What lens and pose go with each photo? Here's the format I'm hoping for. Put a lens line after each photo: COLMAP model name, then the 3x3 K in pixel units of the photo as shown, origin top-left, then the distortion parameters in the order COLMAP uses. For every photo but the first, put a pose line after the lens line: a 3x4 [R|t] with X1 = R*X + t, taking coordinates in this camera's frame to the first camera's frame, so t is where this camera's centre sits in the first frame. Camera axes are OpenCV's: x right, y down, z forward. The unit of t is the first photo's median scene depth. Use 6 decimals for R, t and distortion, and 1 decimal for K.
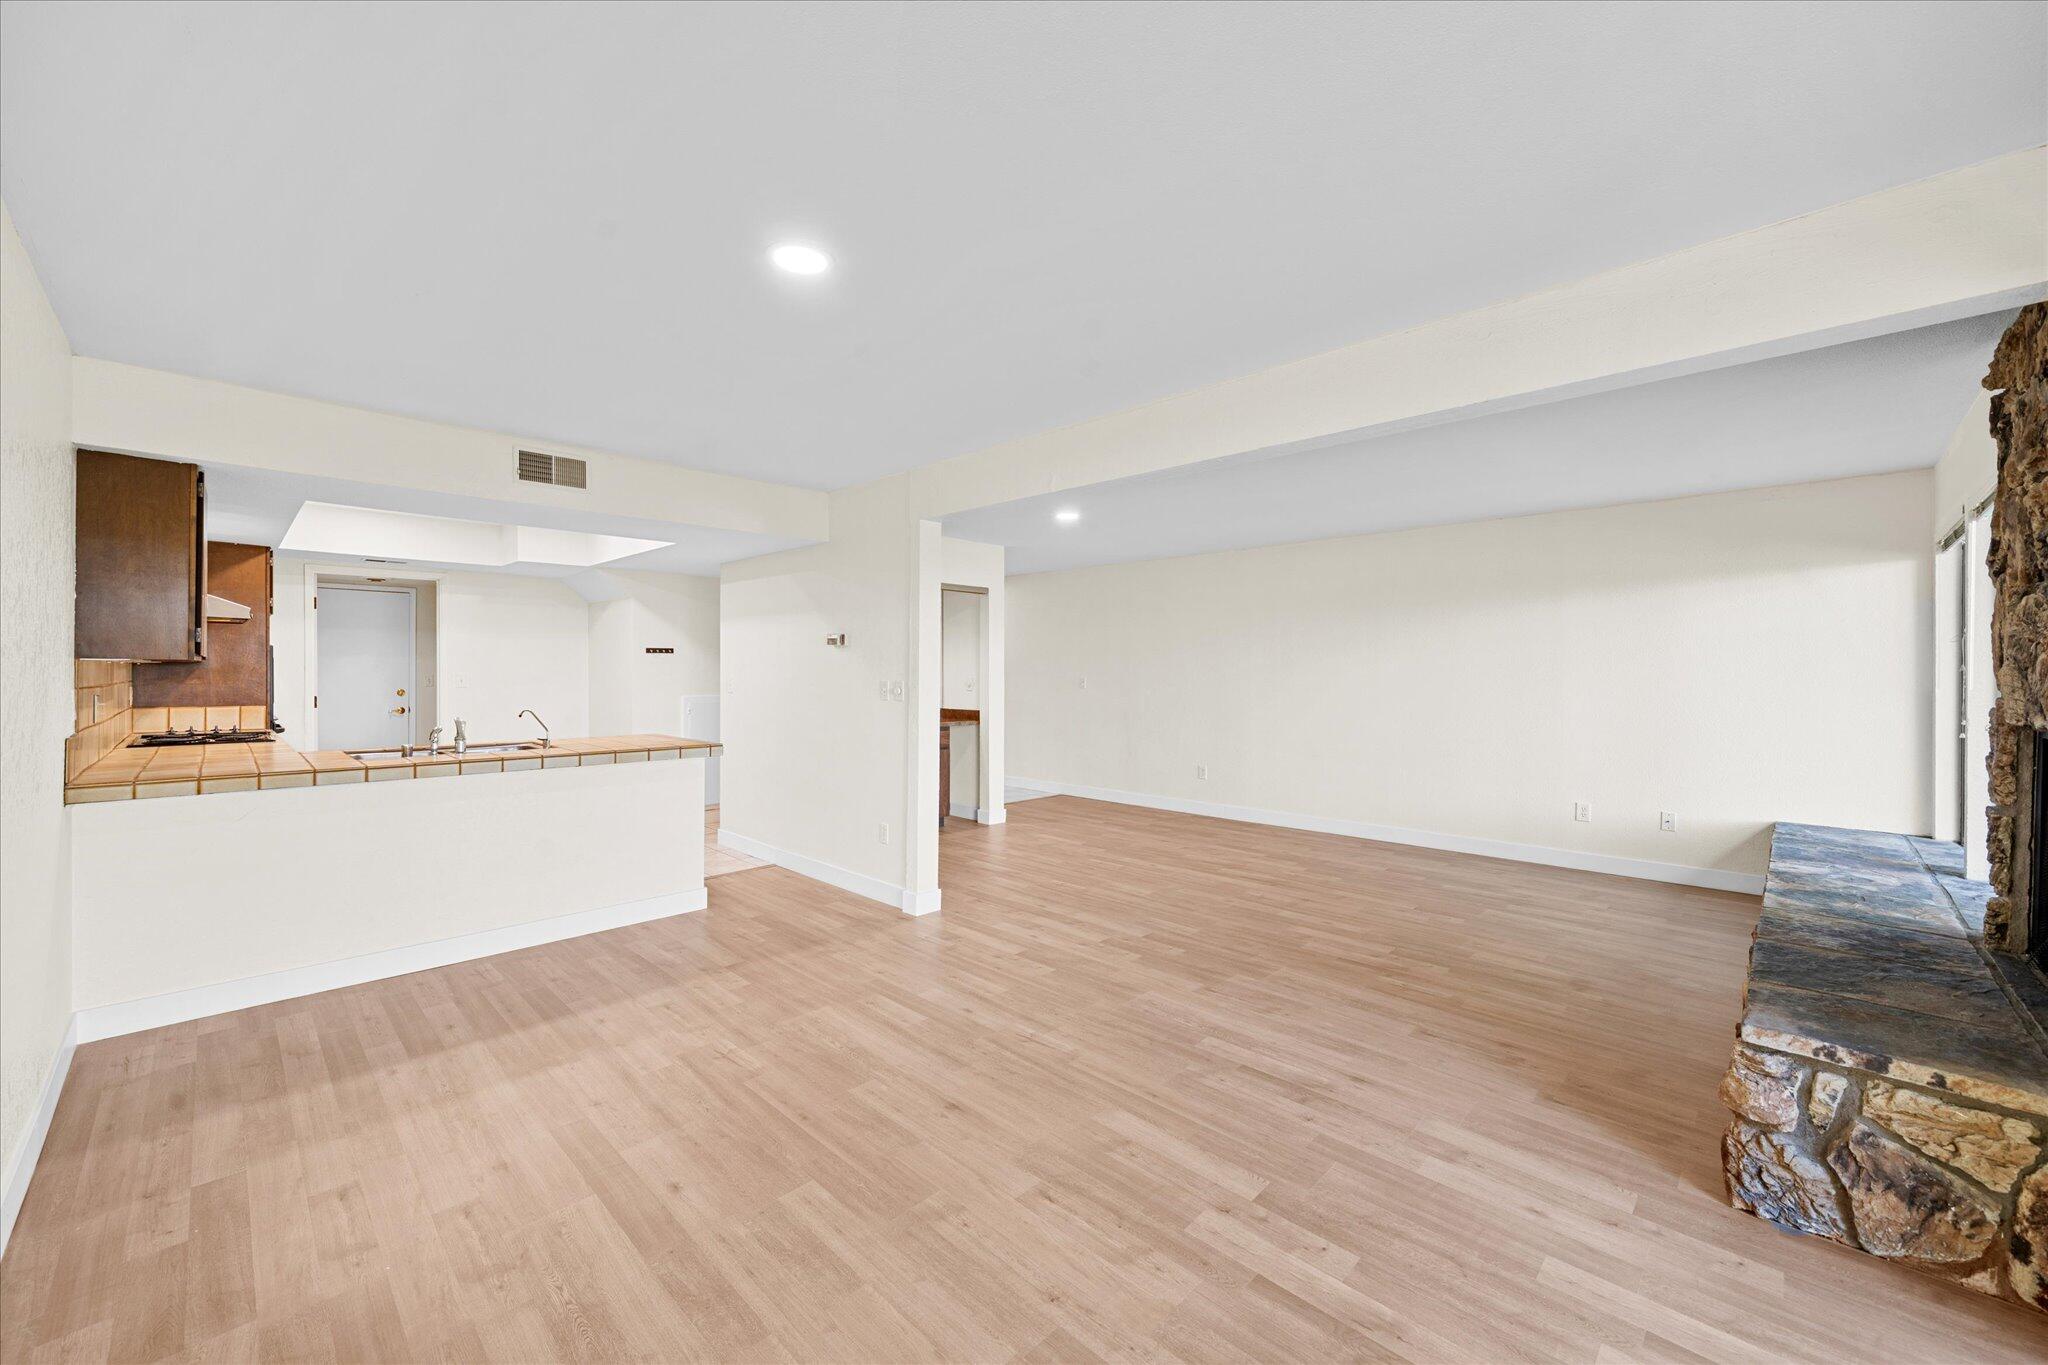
lens RADIAL K [[796.2, 0, 1031.0], [0, 796.2, 671.9], [0, 0, 1]] dist [-0.000597, 0.000104]
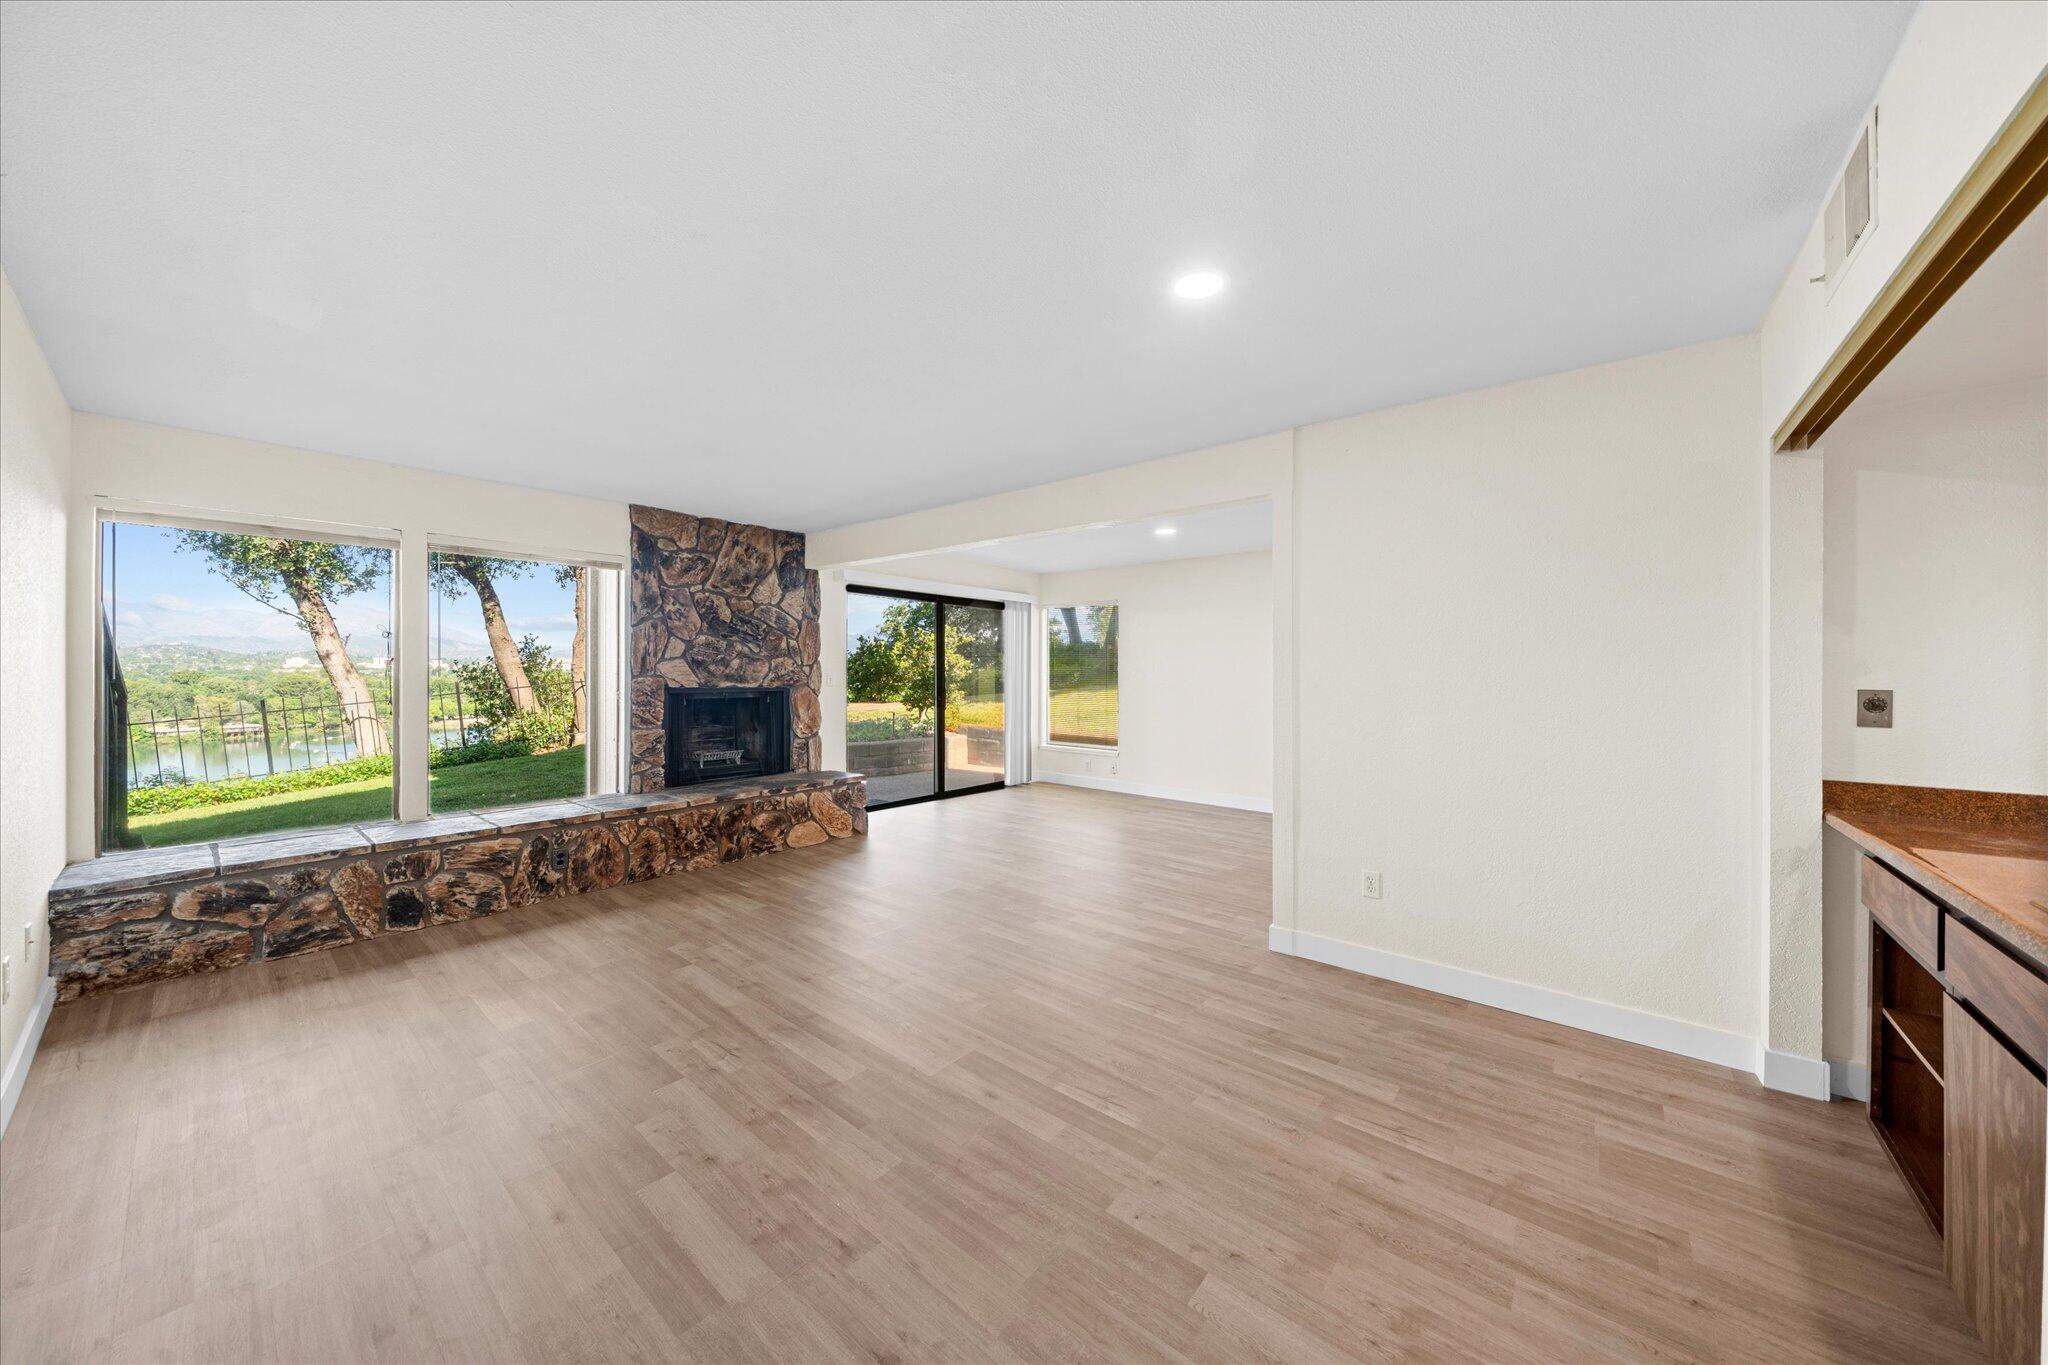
lens RADIAL K [[700.8, 0, 1028.7], [0, 700.8, 668.6], [0, 0, 1]] dist [-0.005584, 0.000312]
pose [[-0.996801, -0.008714, -0.079447, 0.238171], [-0.008571, 0.999961, -0.002134, 0.003026], [0.079462, -0.001446, -0.996837, 2.006902]]
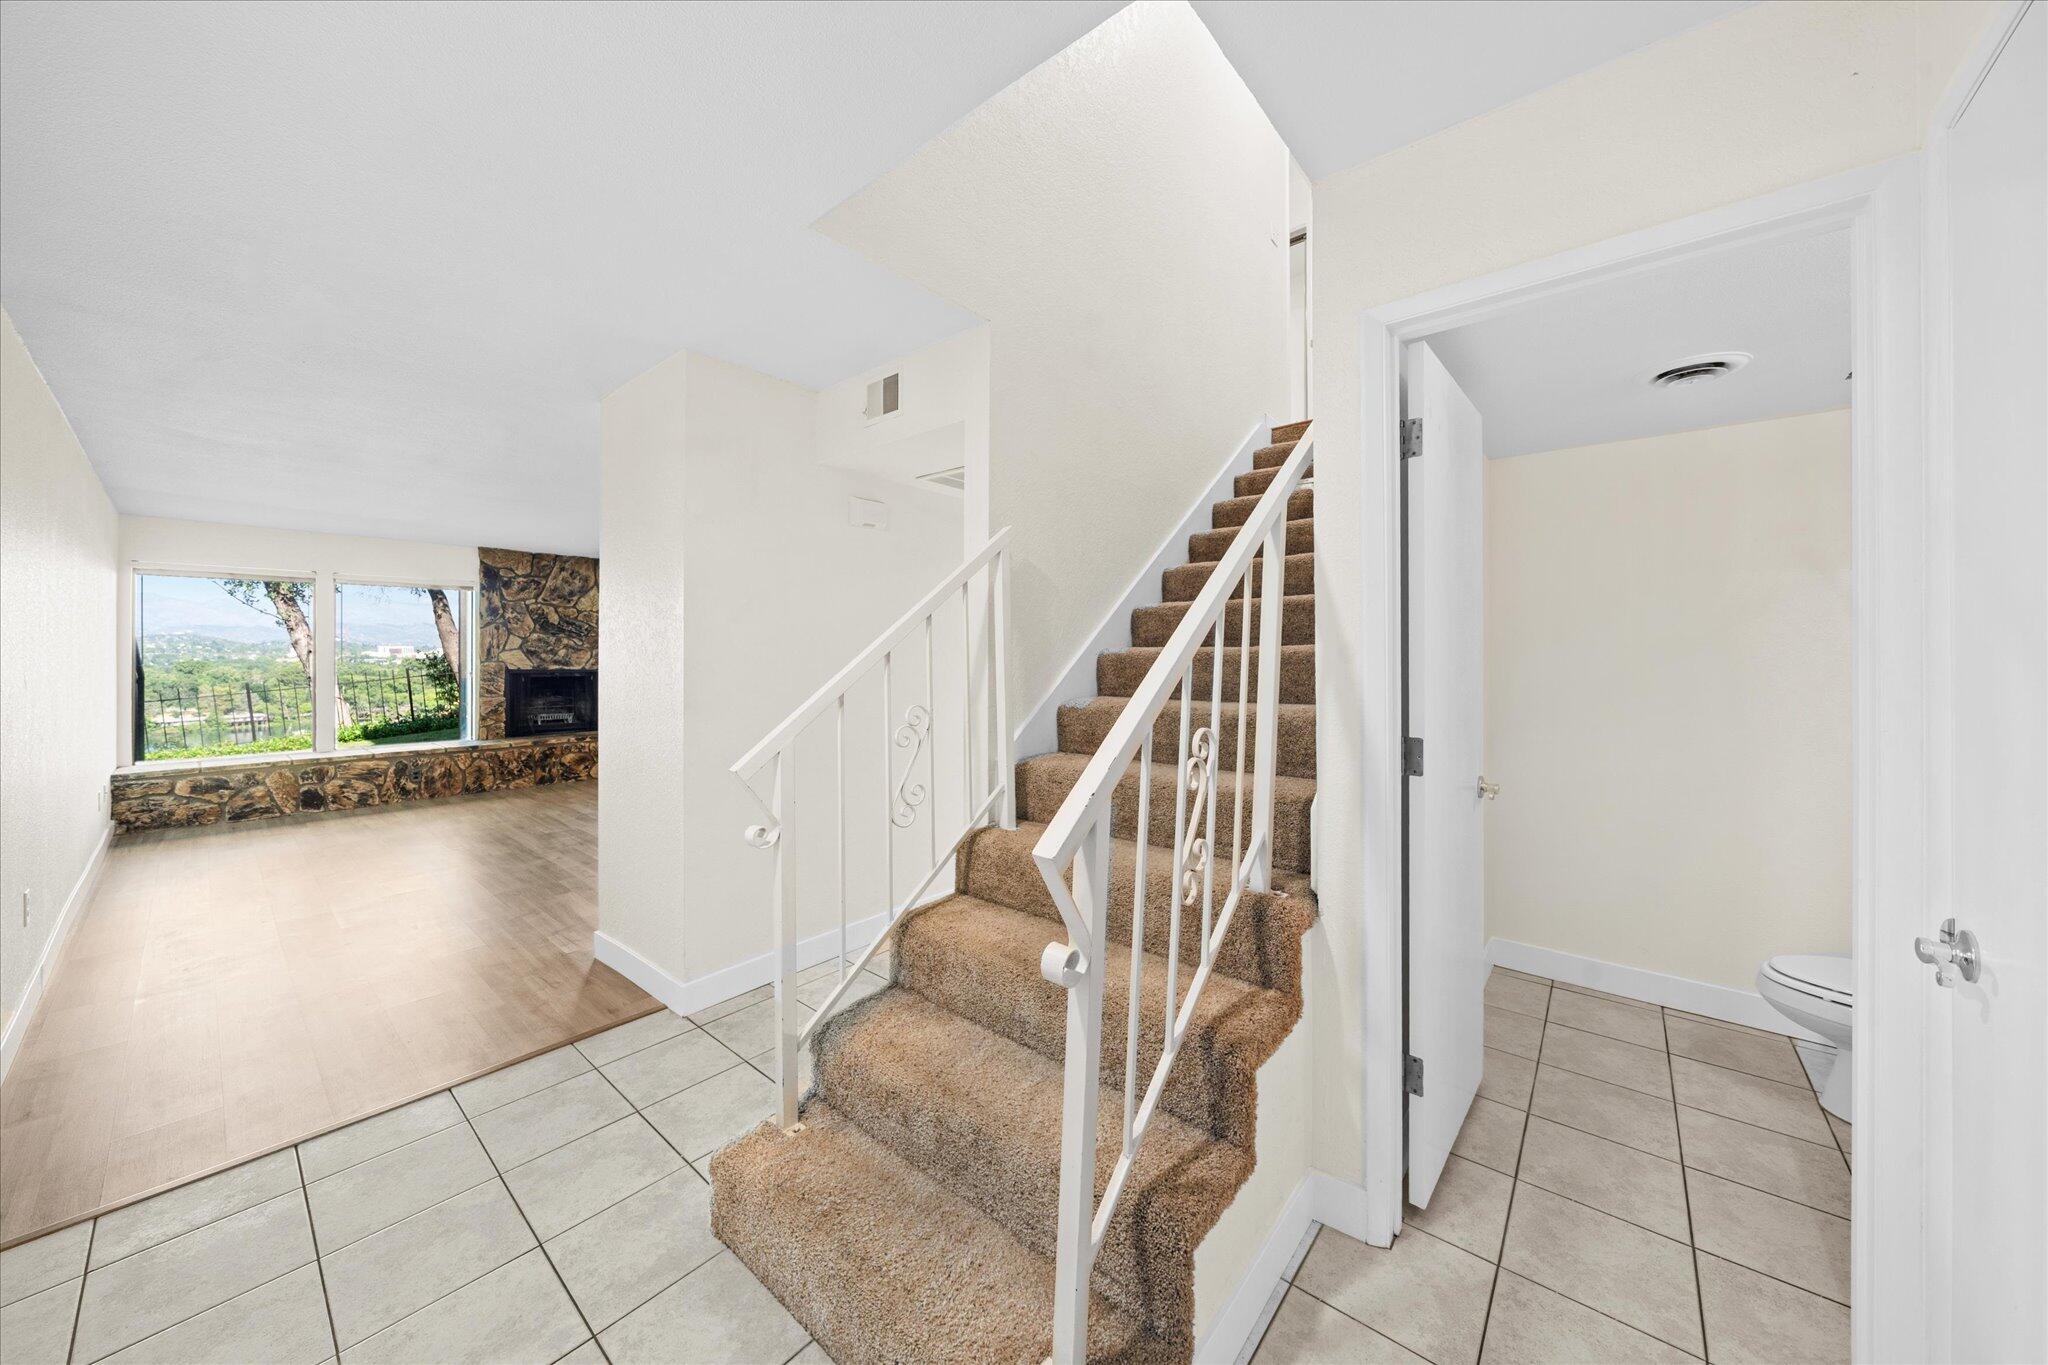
lens RADIAL K [[700.8, 0, 1024.9], [0, 700.8, 651.4], [0, 0, 1]] dist [-0.005584, 0.000312]
pose [[-0.997219, -0.004380, -0.074398, -0.475824], [-0.003927, 0.999973, -0.006235, -0.001446], [0.074423, -0.005926, -0.997209, 2.684434]]
